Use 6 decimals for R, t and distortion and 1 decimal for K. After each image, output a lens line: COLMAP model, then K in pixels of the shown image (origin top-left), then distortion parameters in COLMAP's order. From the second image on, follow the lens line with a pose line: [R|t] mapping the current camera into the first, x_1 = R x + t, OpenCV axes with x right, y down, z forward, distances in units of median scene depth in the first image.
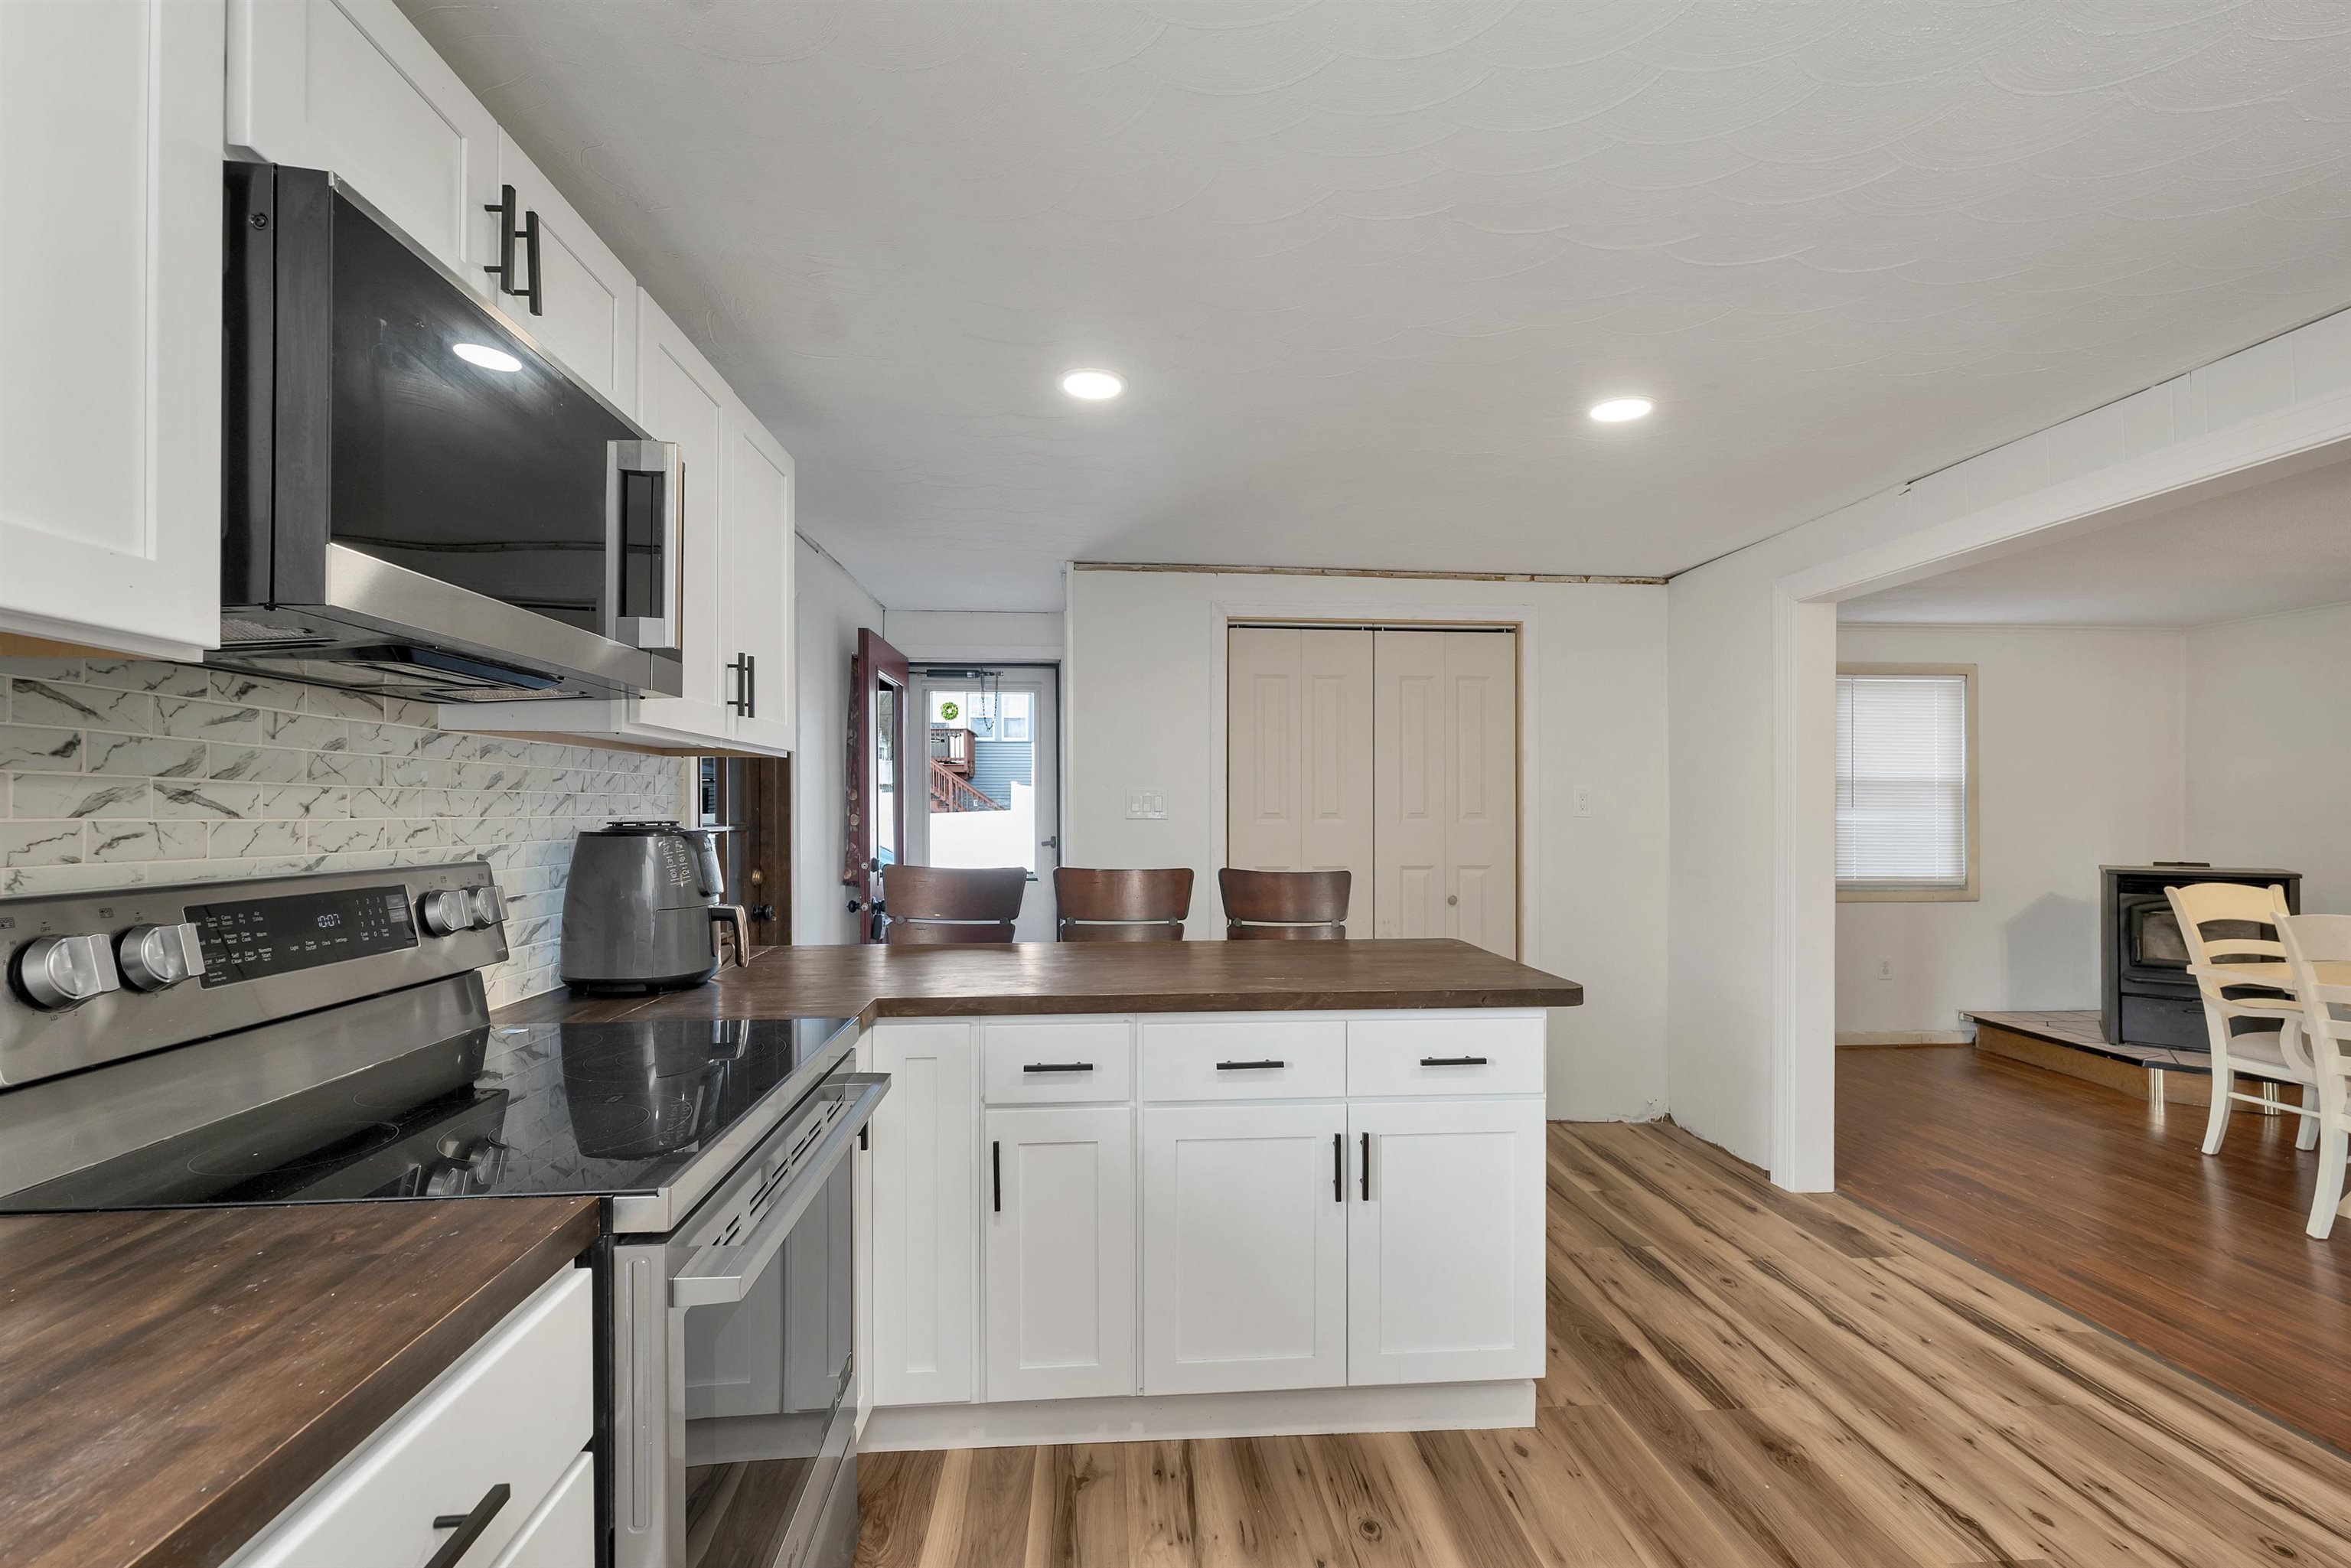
lens RADIAL K [[968.0, 0, 1161.9], [0, 968.0, 808.8], [0, 0, 1]] dist [0.000418, -0.000042]
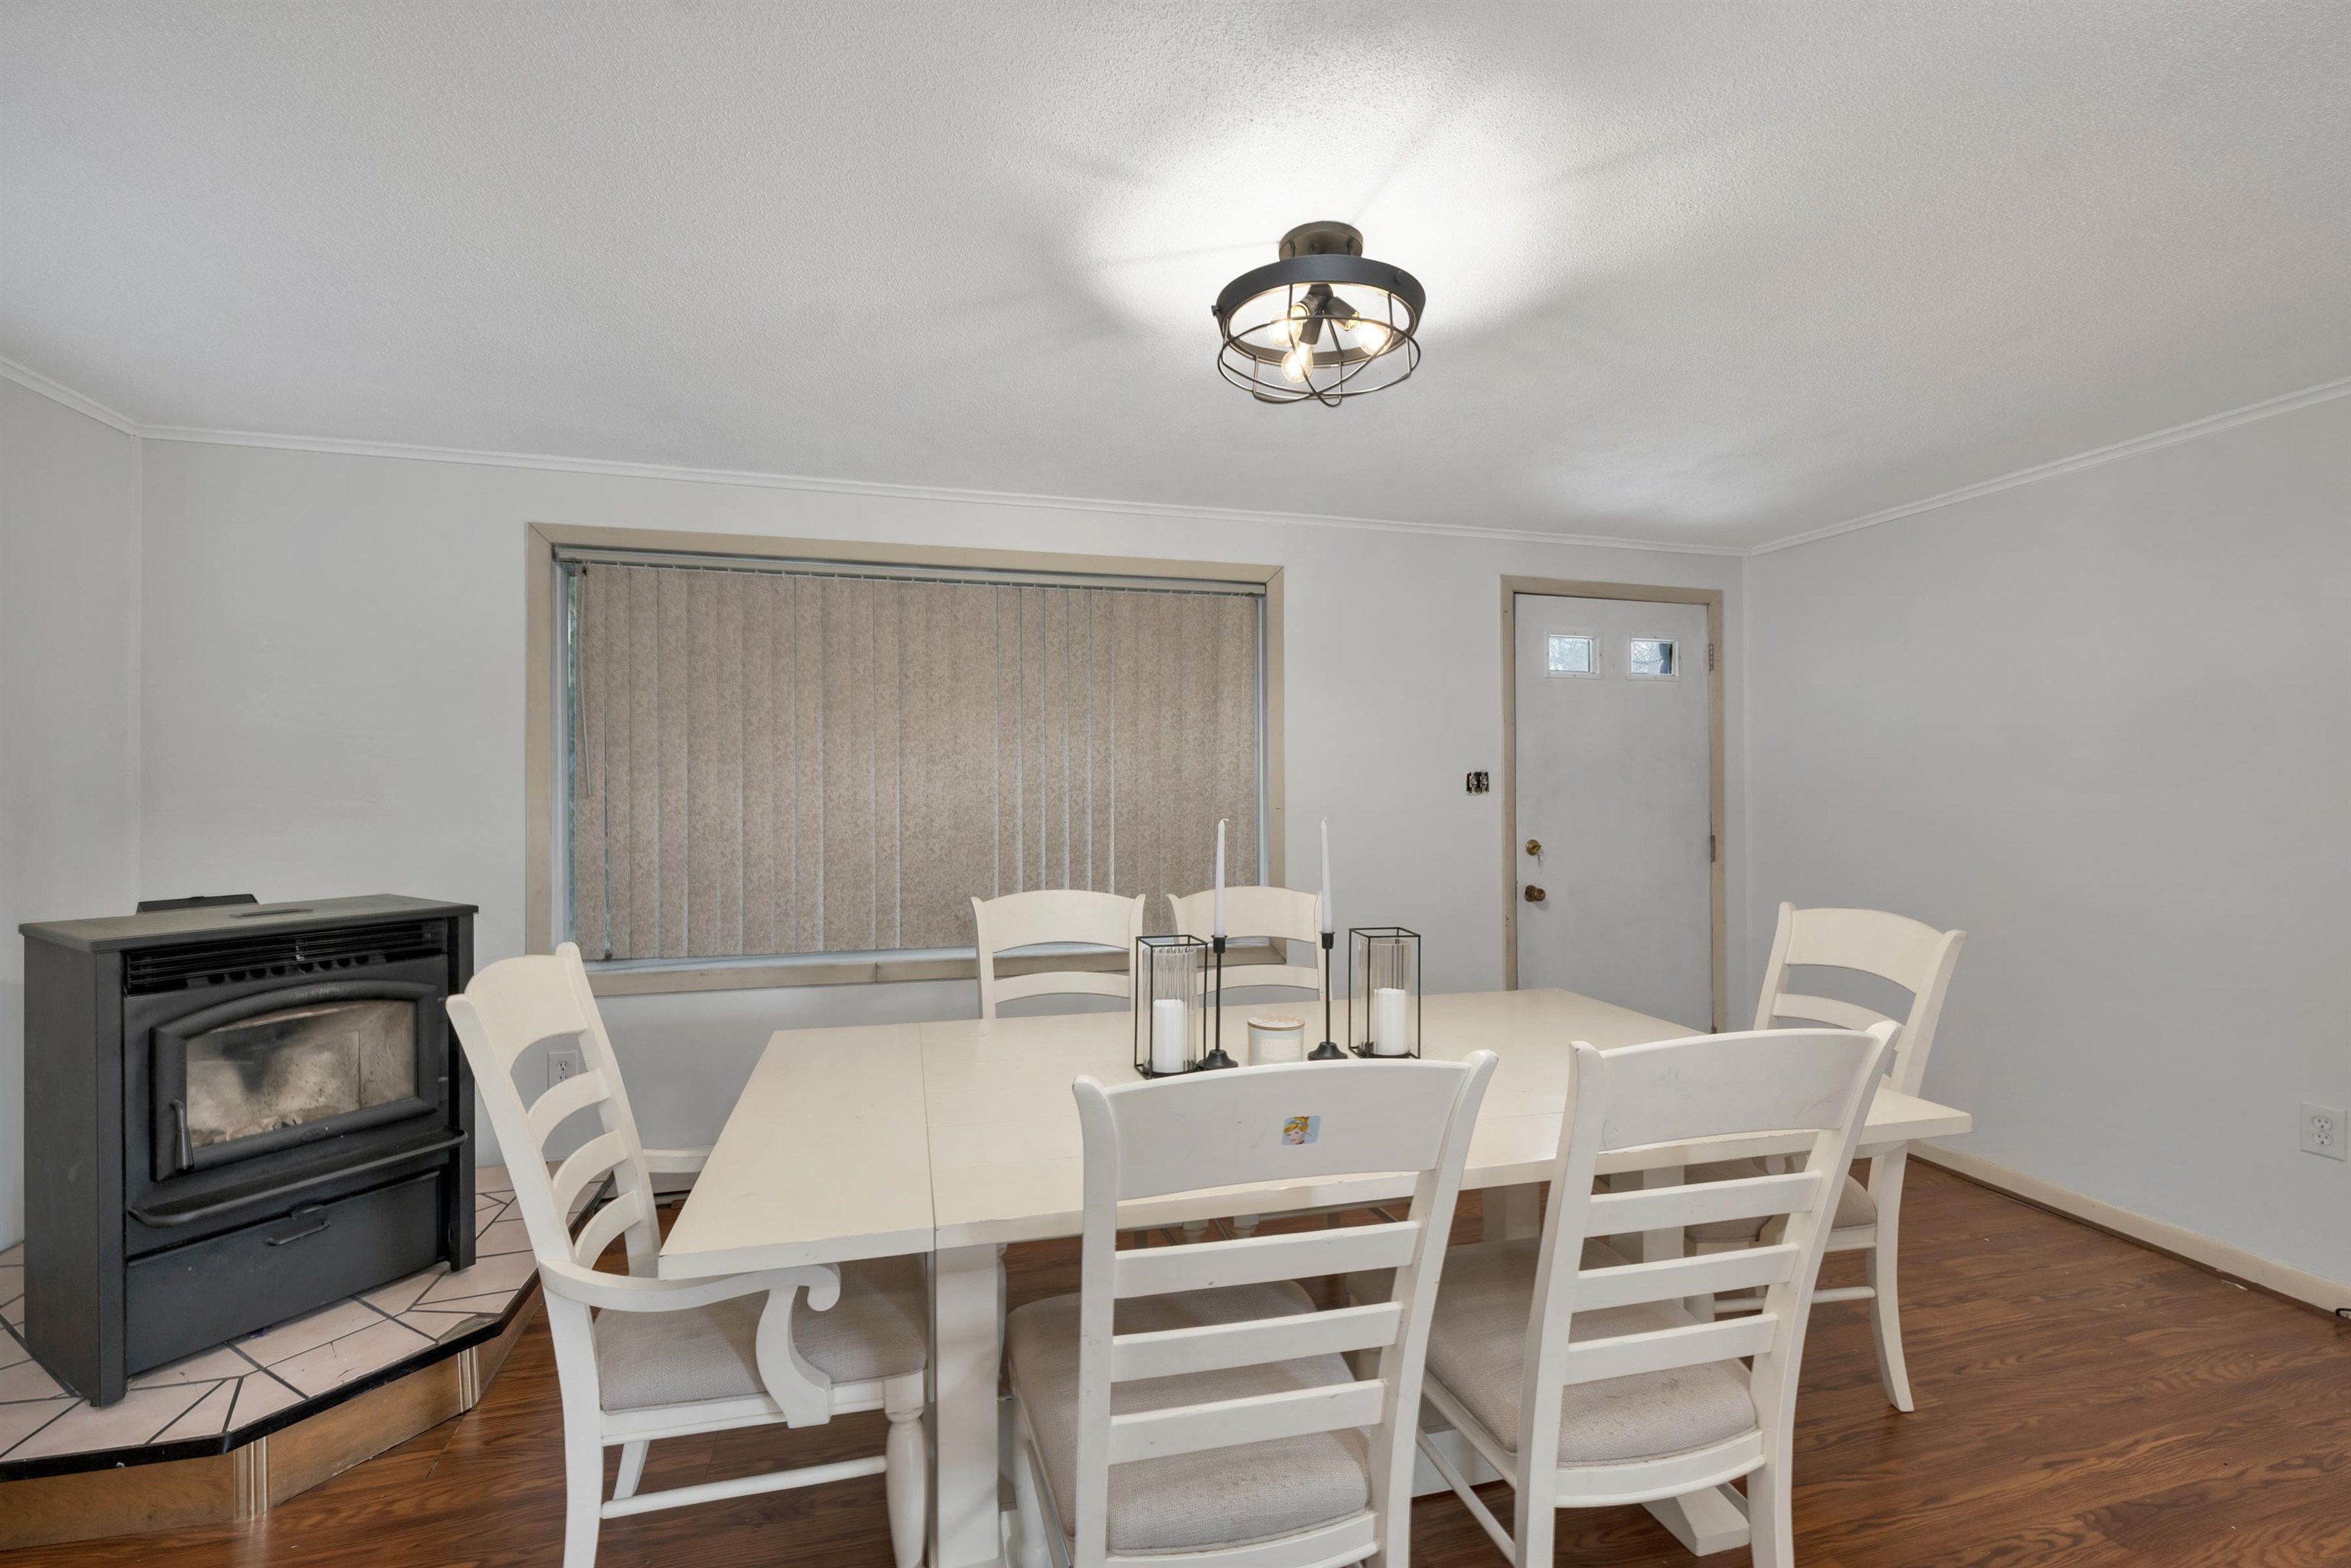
lens RADIAL K [[993.3, 0, 1171.7], [0, 993.3, 794.7], [0, 0, 1]] dist [-0.000111, -0.000324]
pose [[-0.196826, 0.000158, 0.980438, 1.012404], [-0.003146, 0.999995, -0.000792, 0.012703], [-0.980433, -0.003240, -0.196825, 1.298154]]
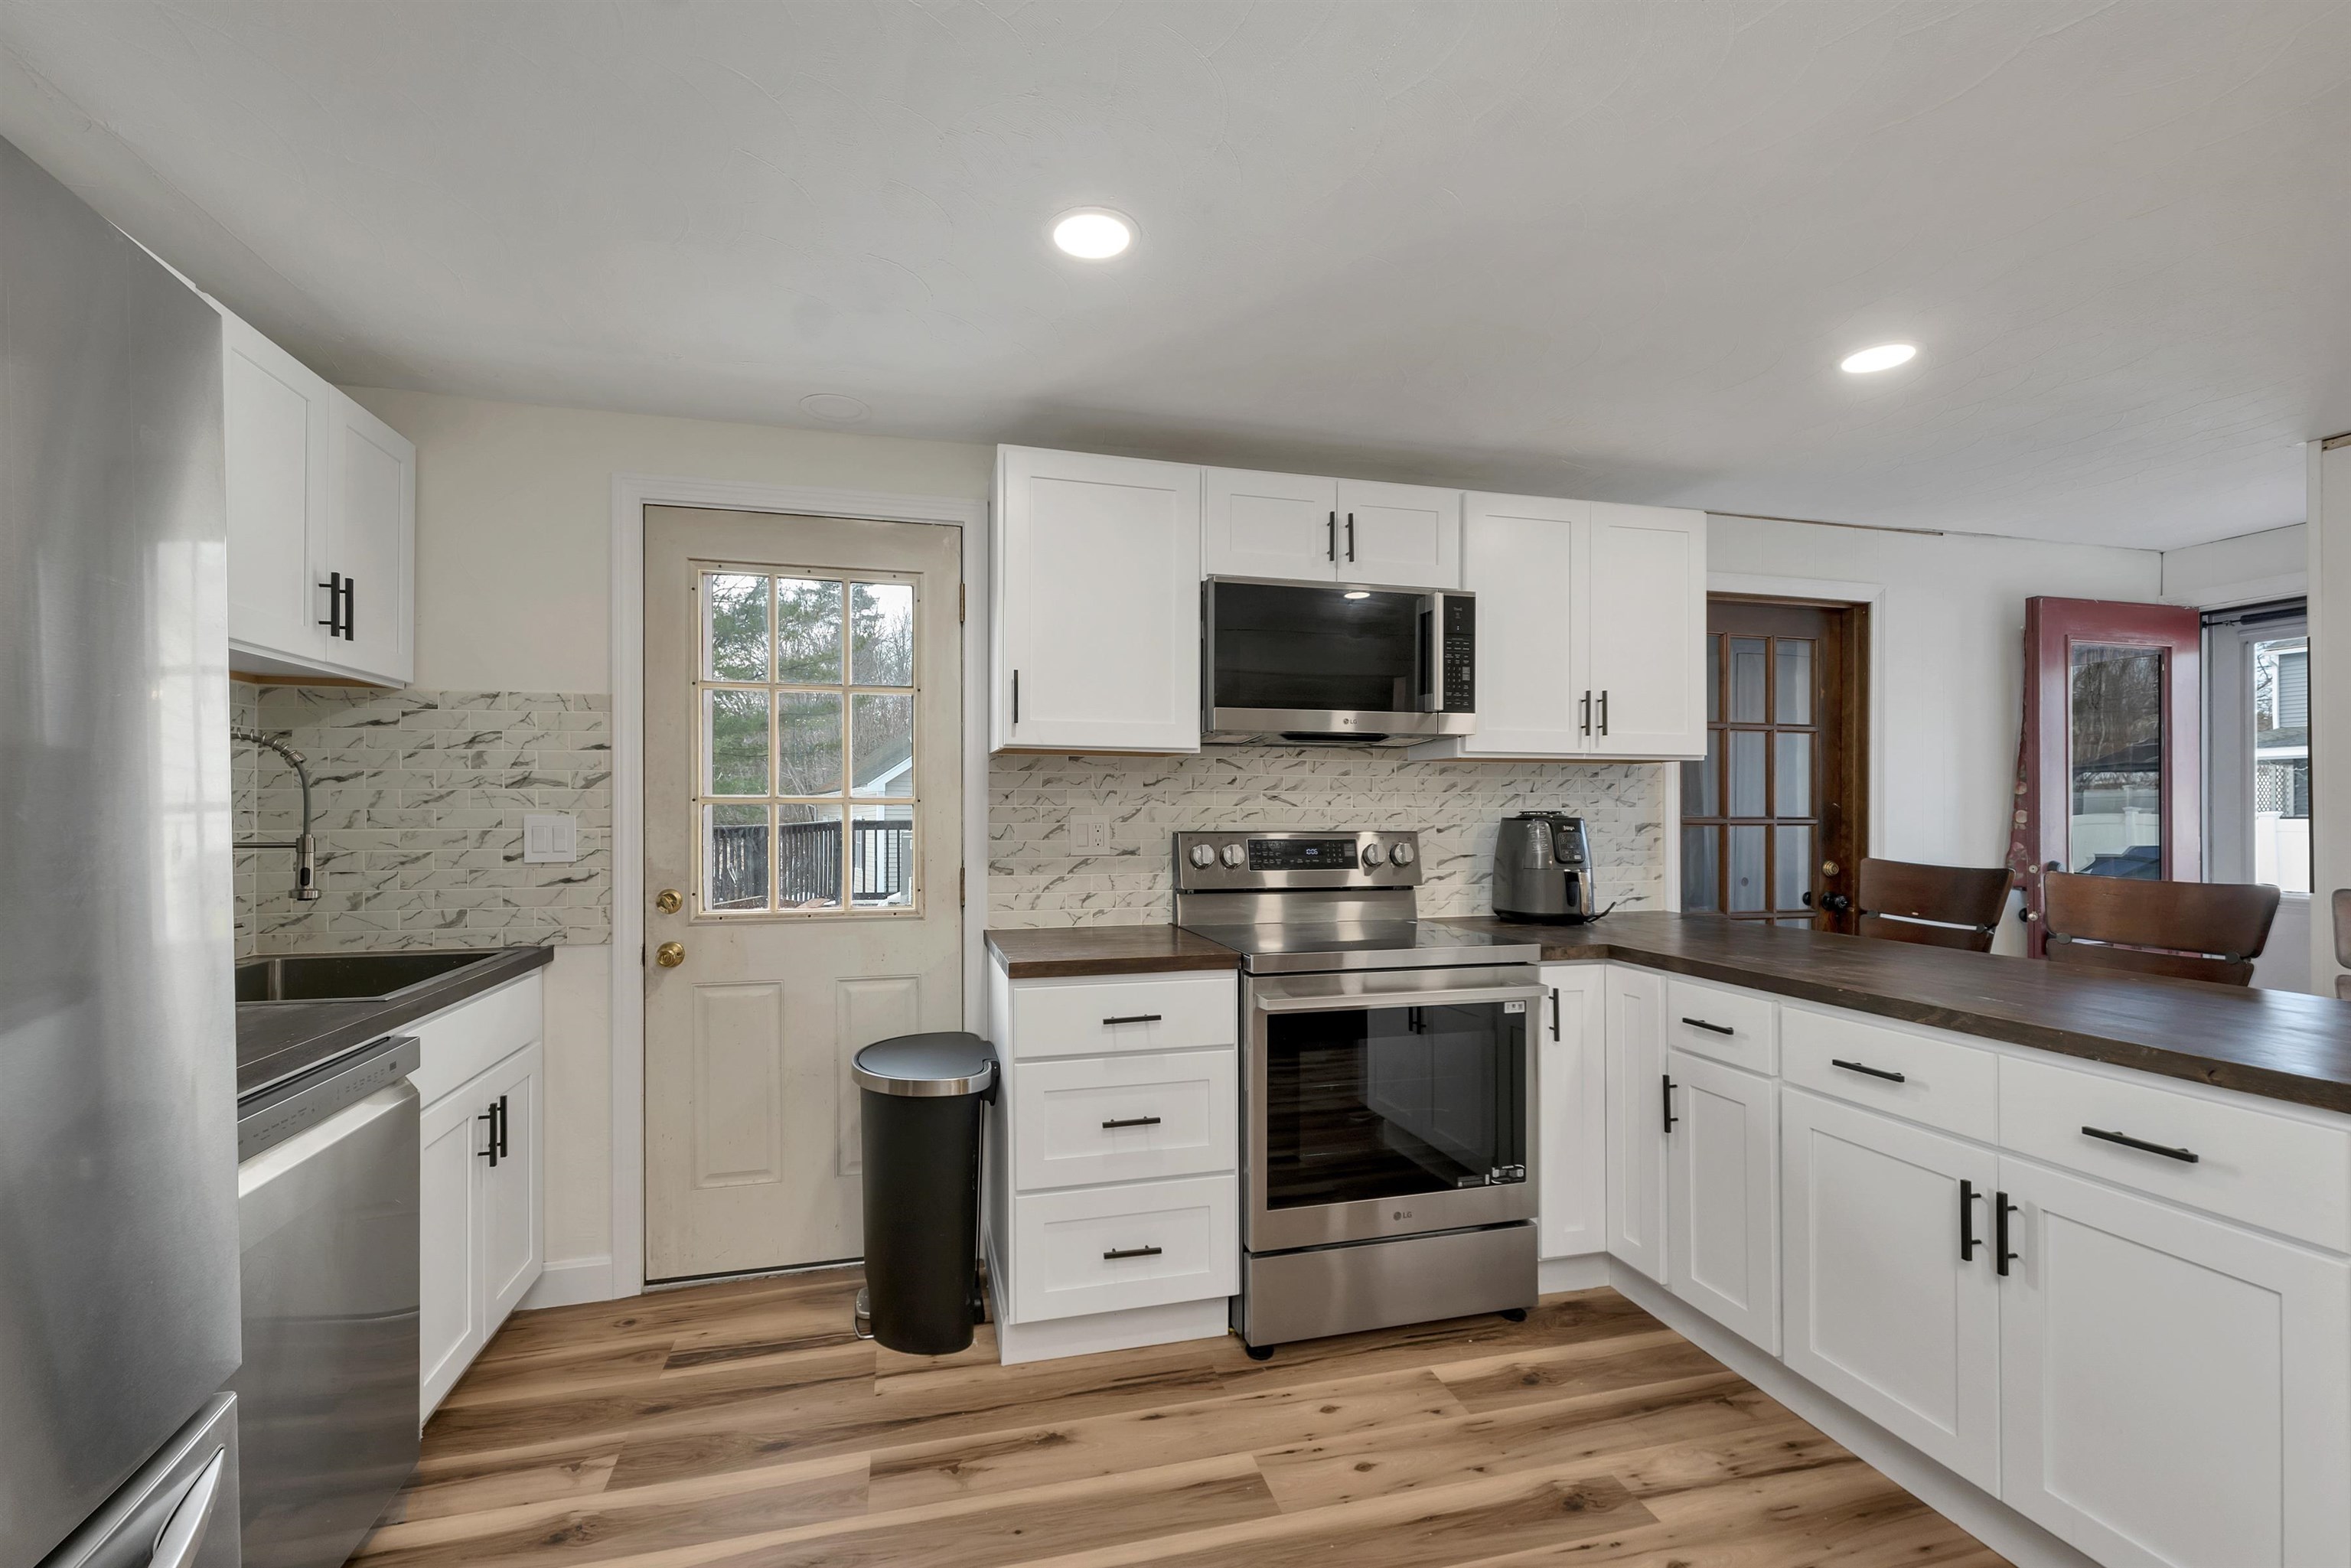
lens RADIAL K [[981.3, 0, 1172.2], [0, 981.3, 810.8], [0, 0, 1]] dist [0.000857, -0.000030]
pose [[0.184381, -0.000833, -0.982855, 0.725270], [0.000558, 1.000000, -0.000743, 0.011079], [0.982855, -0.000411, 0.184381, 0.131420]]
